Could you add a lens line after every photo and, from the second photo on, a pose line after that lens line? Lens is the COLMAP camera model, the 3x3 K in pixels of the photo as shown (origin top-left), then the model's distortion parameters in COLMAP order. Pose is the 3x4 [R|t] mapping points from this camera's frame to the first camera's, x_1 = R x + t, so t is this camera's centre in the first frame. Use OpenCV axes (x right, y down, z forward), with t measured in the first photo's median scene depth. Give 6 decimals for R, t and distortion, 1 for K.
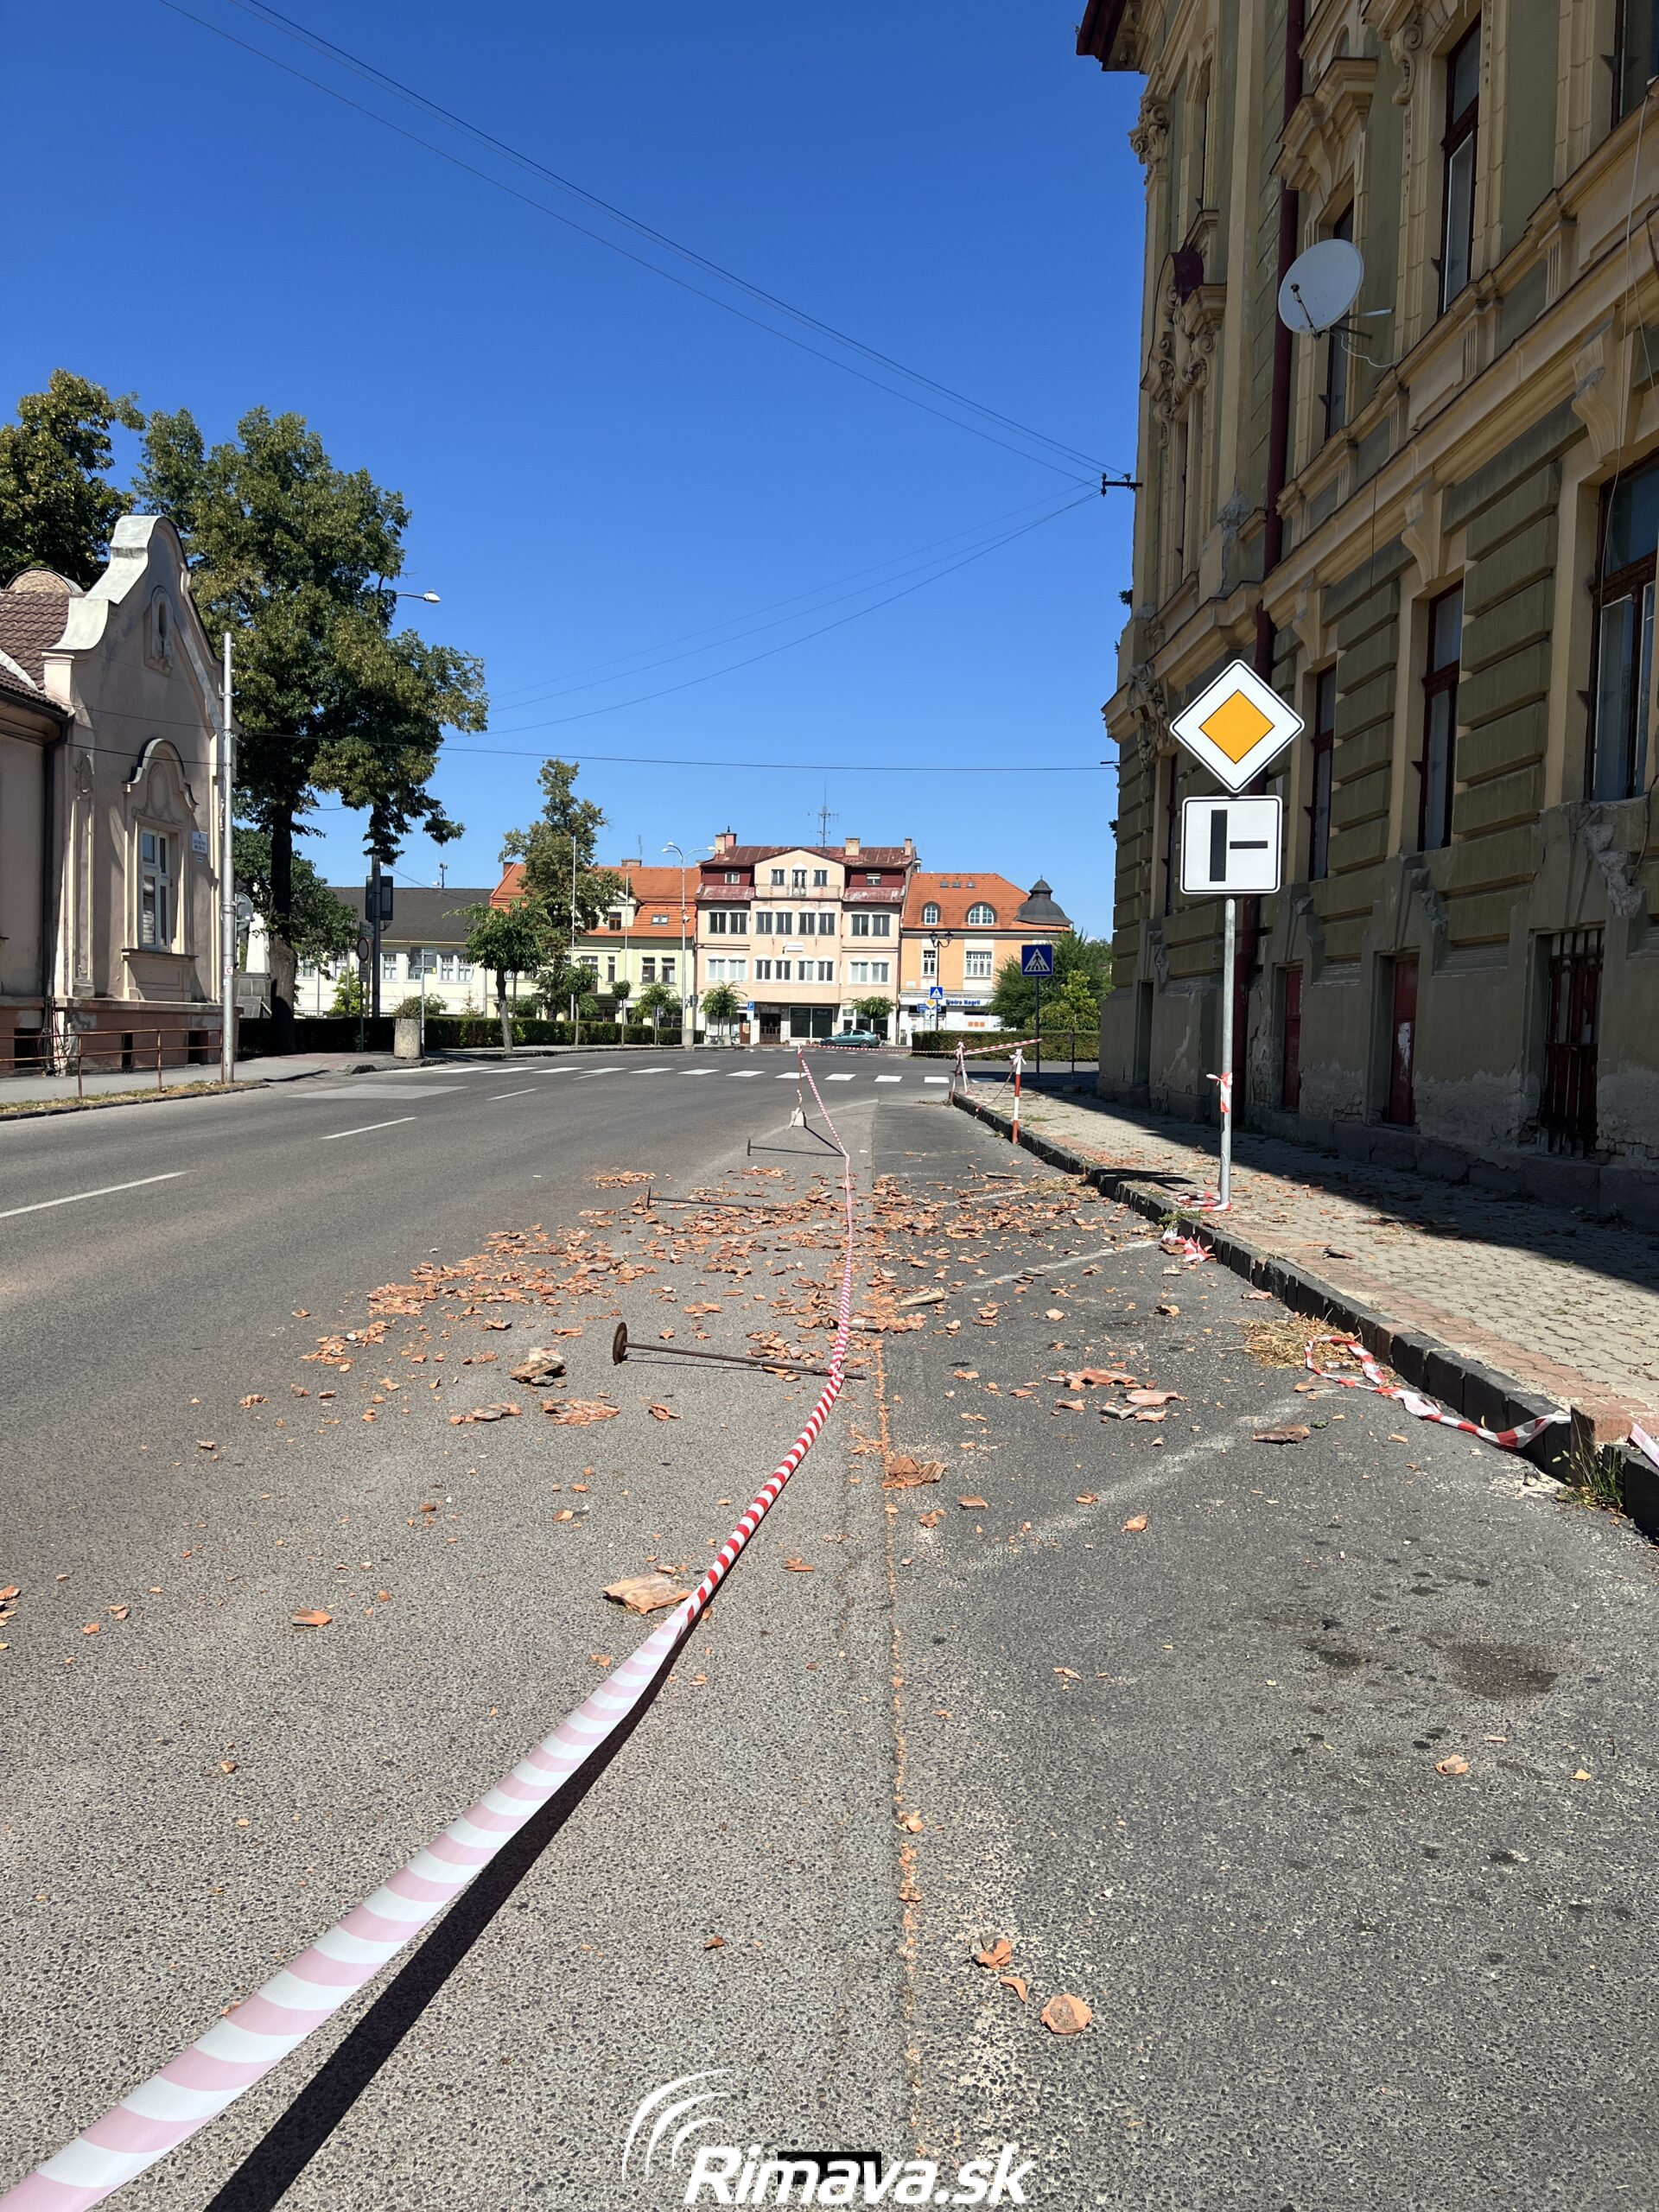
lens RADIAL K [[1679.7, 0, 829.5], [0, 1679.7, 1106.0], [0, 0, 1]] dist [0.089887, -0.103700]
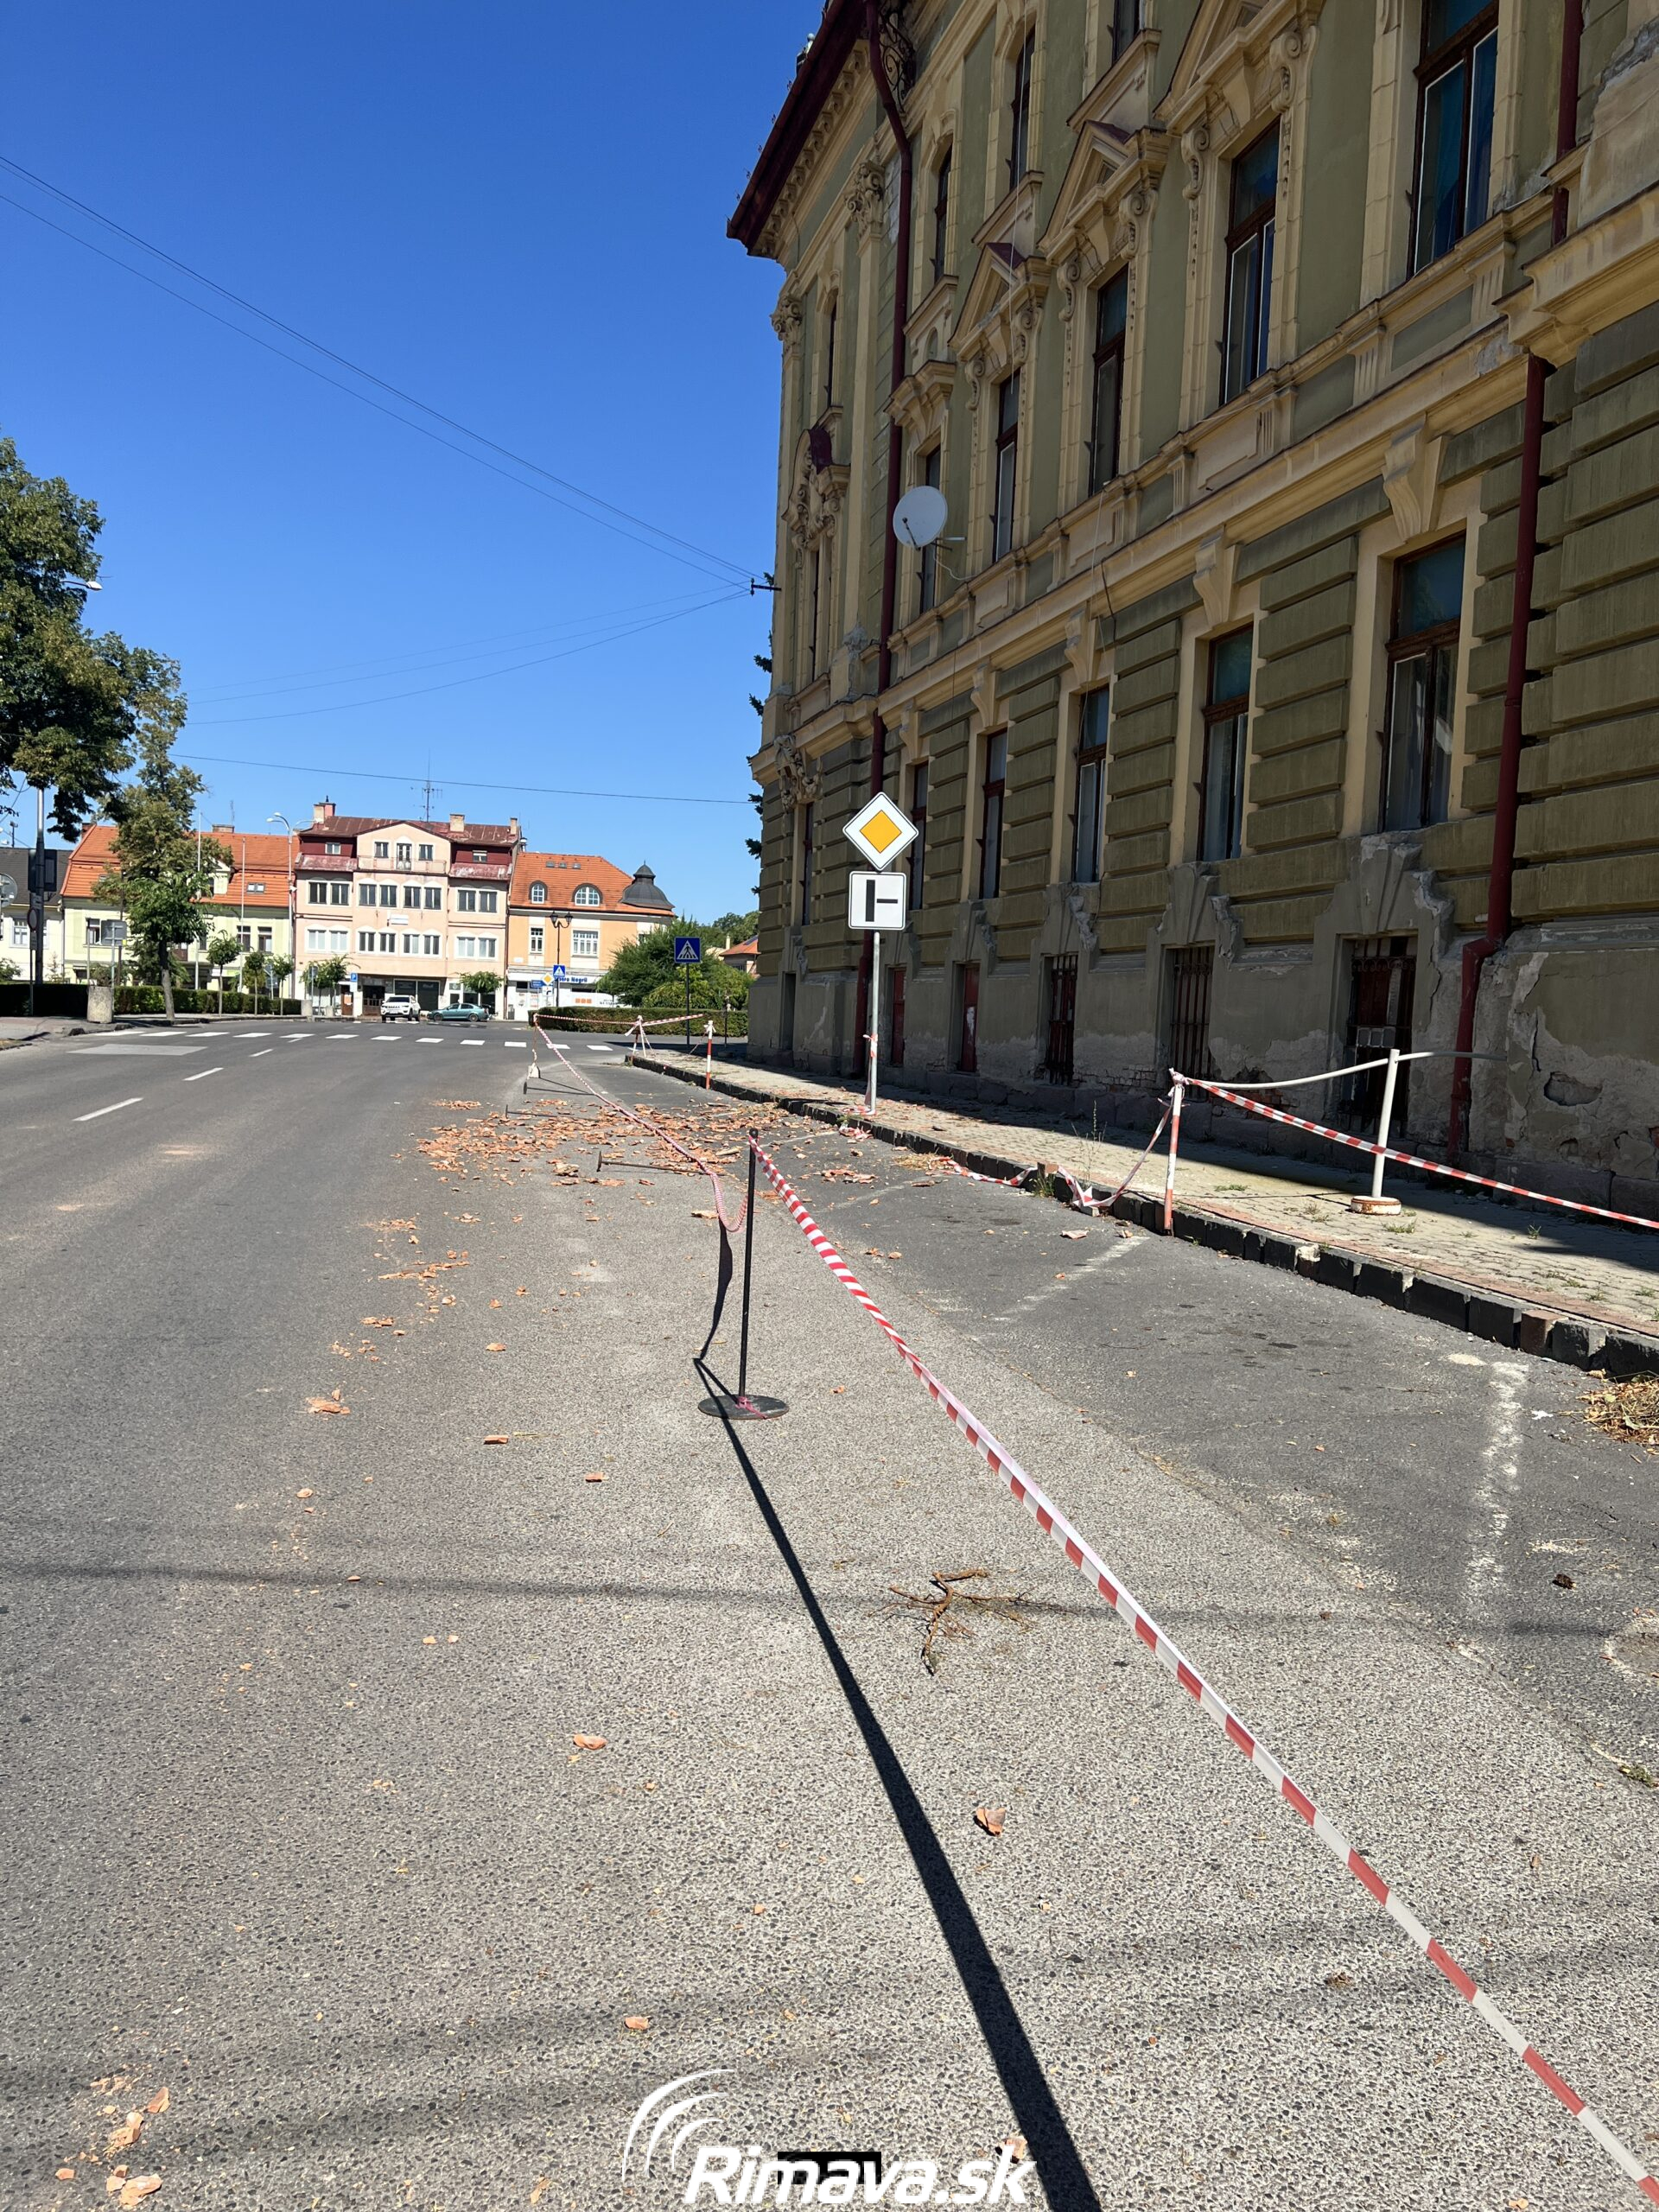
lens RADIAL K [[1679.7, 0, 829.5], [0, 1679.7, 1106.0], [0, 0, 1]] dist [0.089887, -0.103700]
pose [[0.970140, 0.001600, 0.242541, -0.051455], [-0.004930, 0.999902, 0.013126, 0.007141], [-0.242496, -0.013930, 0.970052, -0.148478]]
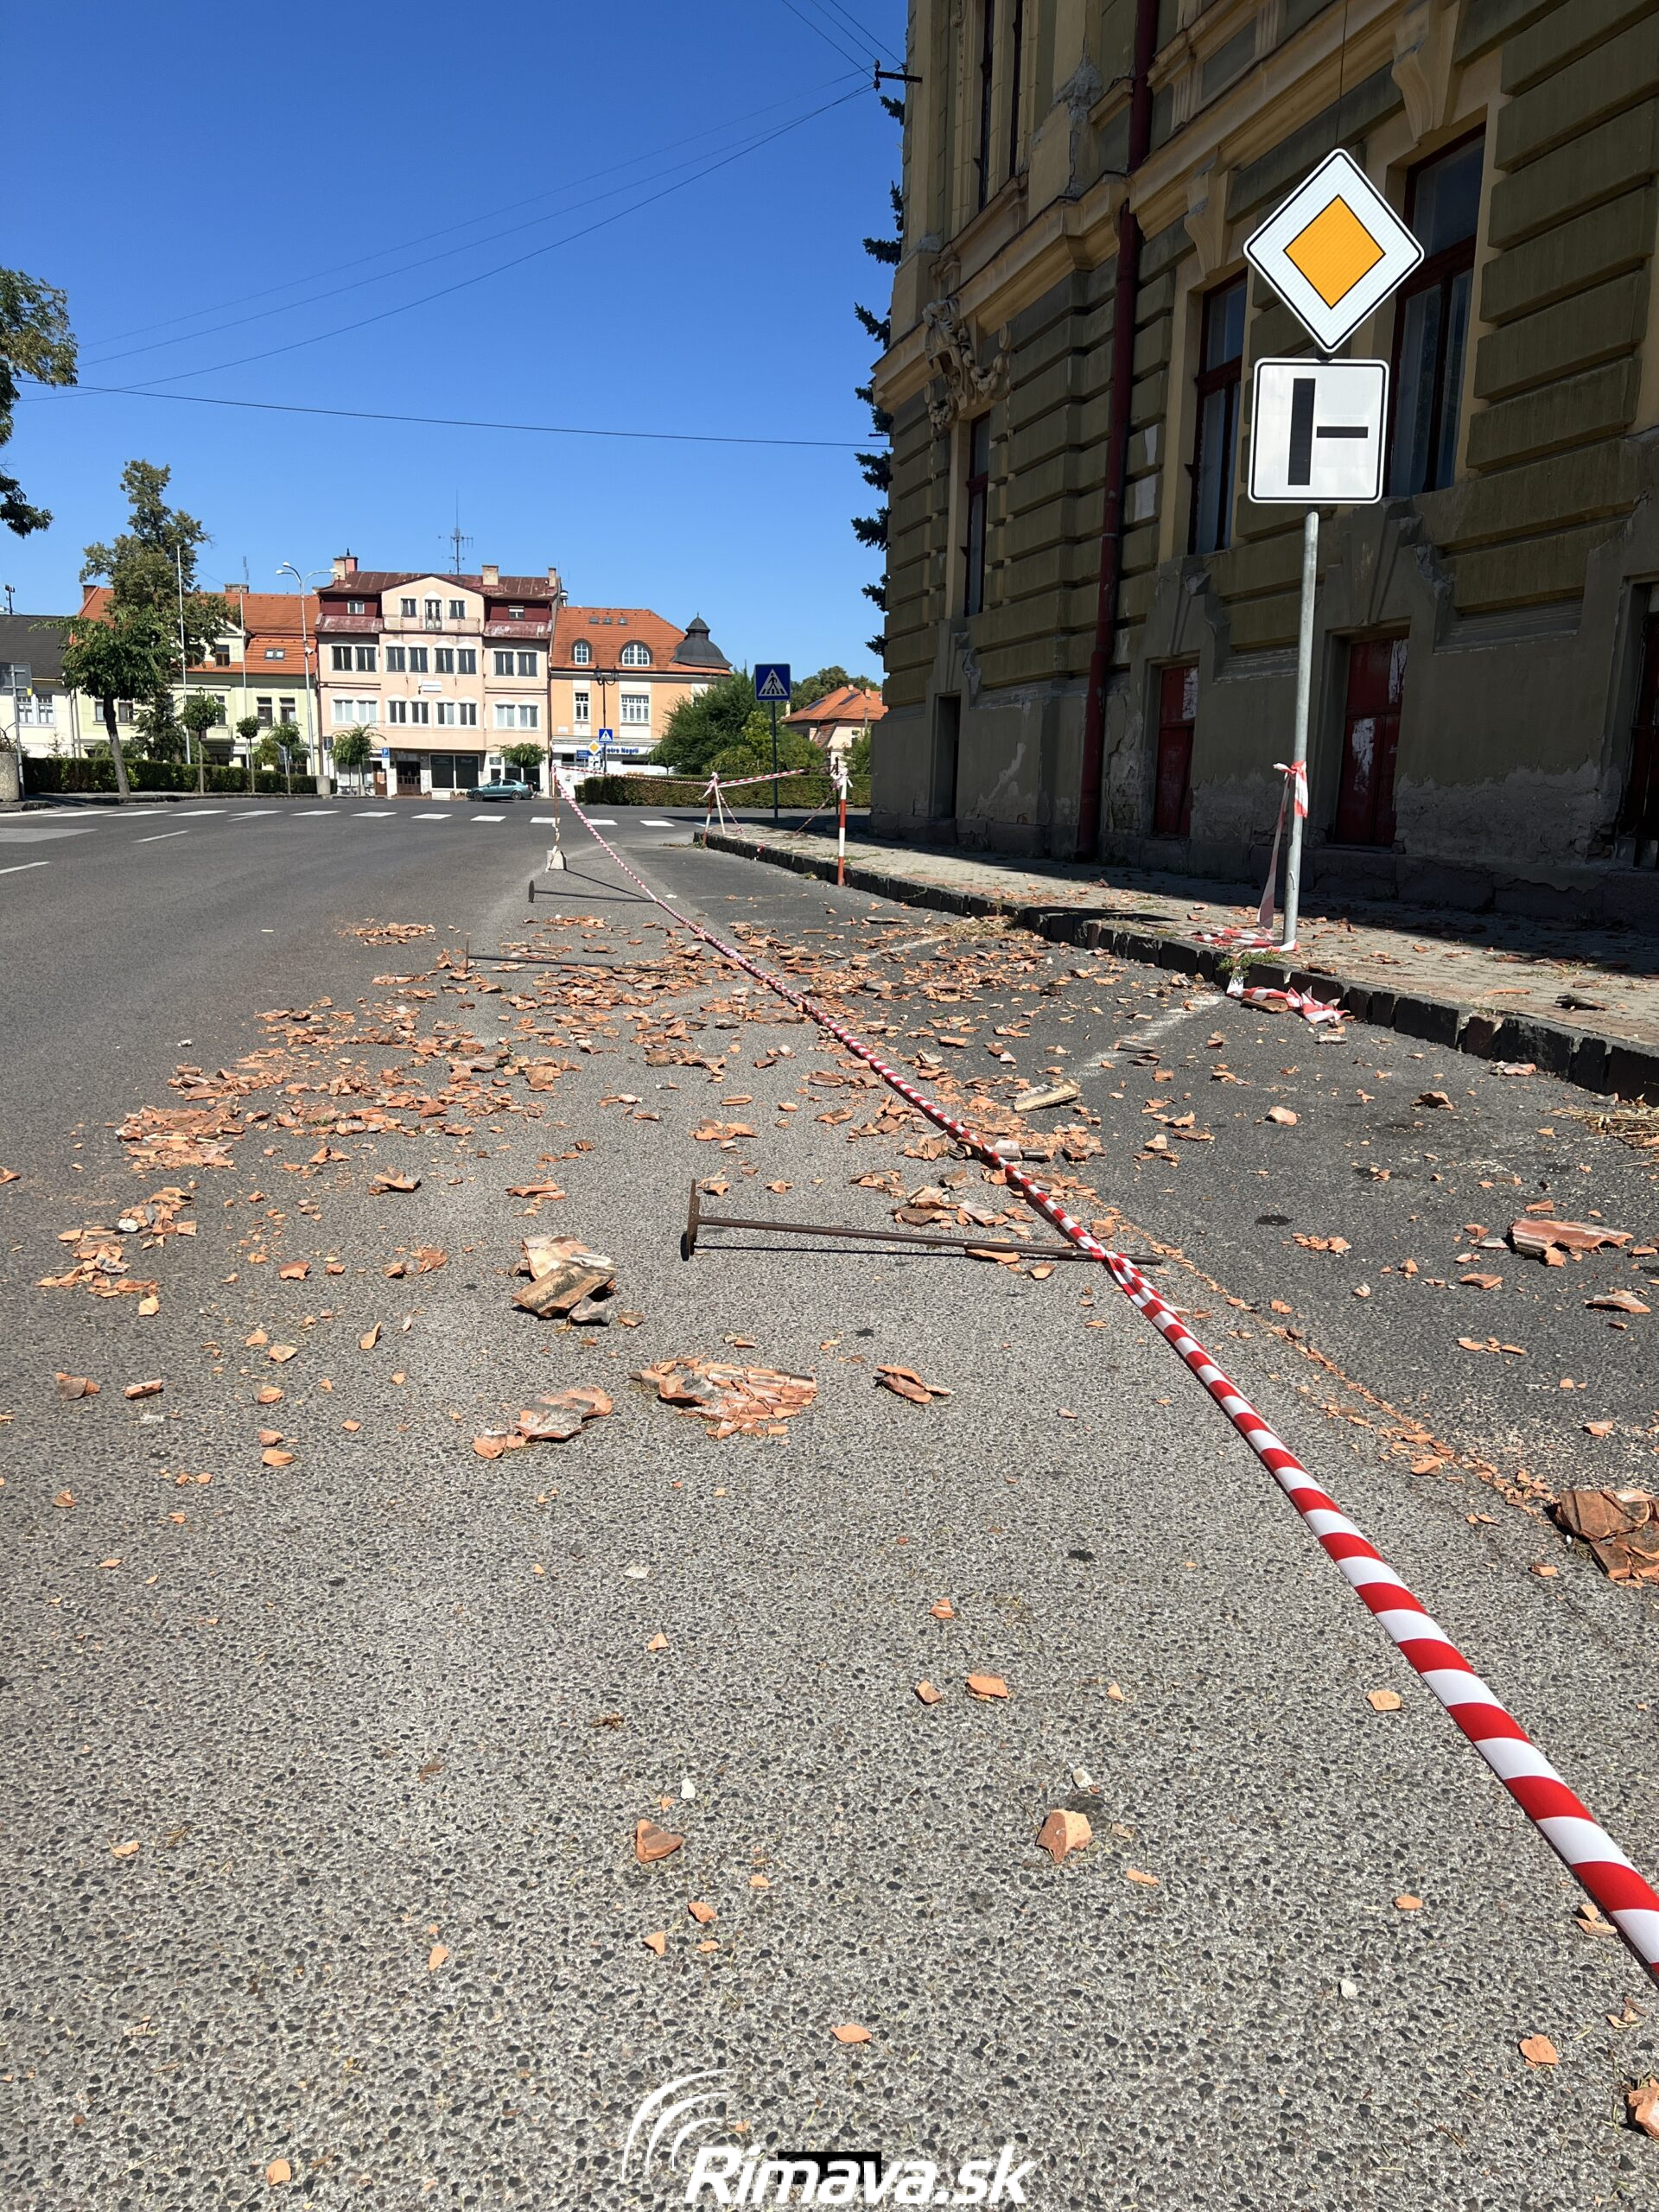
lens RADIAL K [[1702.1, 0, 829.5], [0, 1702.1, 1106.0], [0, 0, 1]] dist [0.038304, -0.031852]
pose [[0.977938, -0.041901, 0.204652, -0.028220], [0.012622, 0.989739, 0.142327, 0.004683], [-0.208516, -0.136603, 0.968432, 0.072375]]
